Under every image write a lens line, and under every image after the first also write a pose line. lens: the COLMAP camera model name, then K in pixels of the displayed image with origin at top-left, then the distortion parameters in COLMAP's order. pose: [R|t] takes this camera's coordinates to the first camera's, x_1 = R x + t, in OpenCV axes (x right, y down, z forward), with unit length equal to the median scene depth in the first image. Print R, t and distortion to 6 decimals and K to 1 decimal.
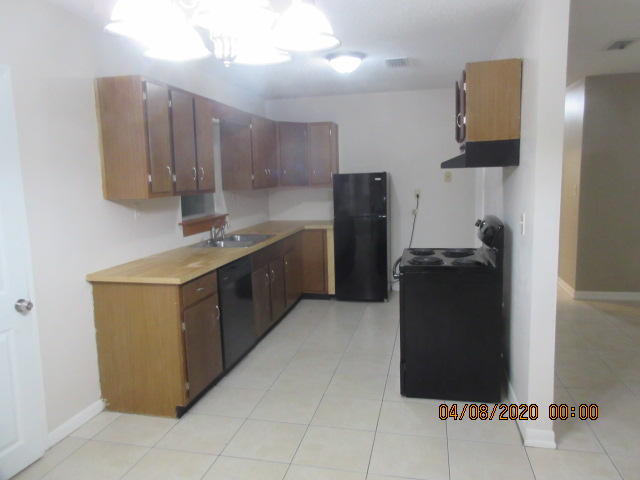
lens RADIAL K [[475.4, 0, 320.0], [0, 475.4, 240.0], [0, 0, 1]] dist [0.002179, -0.000853]
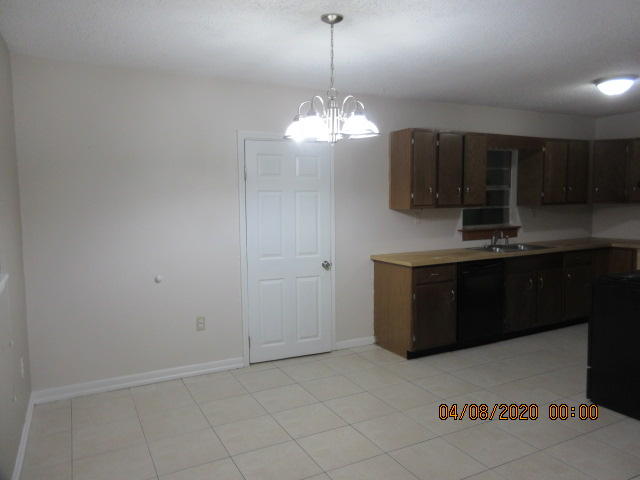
lens RADIAL K [[475.4, 0, 320.0], [0, 475.4, 240.0], [0, 0, 1]] dist [0.002179, -0.000853]
pose [[0.644644, 0.071236, -0.761157, 0.525900], [-0.097570, 0.995173, 0.010502, 0.018181], [0.758231, 0.067496, 0.648483, -0.151403]]
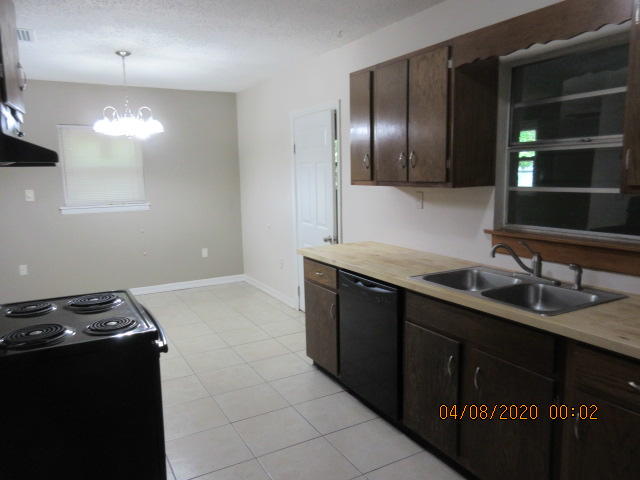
lens RADIAL K [[475.4, 0, 320.0], [0, 475.4, 240.0], [0, 0, 1]] dist [0.002179, -0.000853]
pose [[-0.747056, 0.124421, -0.653014, 0.381452], [-0.058021, 0.966376, 0.250503, -0.207272], [0.662224, 0.225028, -0.714718, 1.554533]]
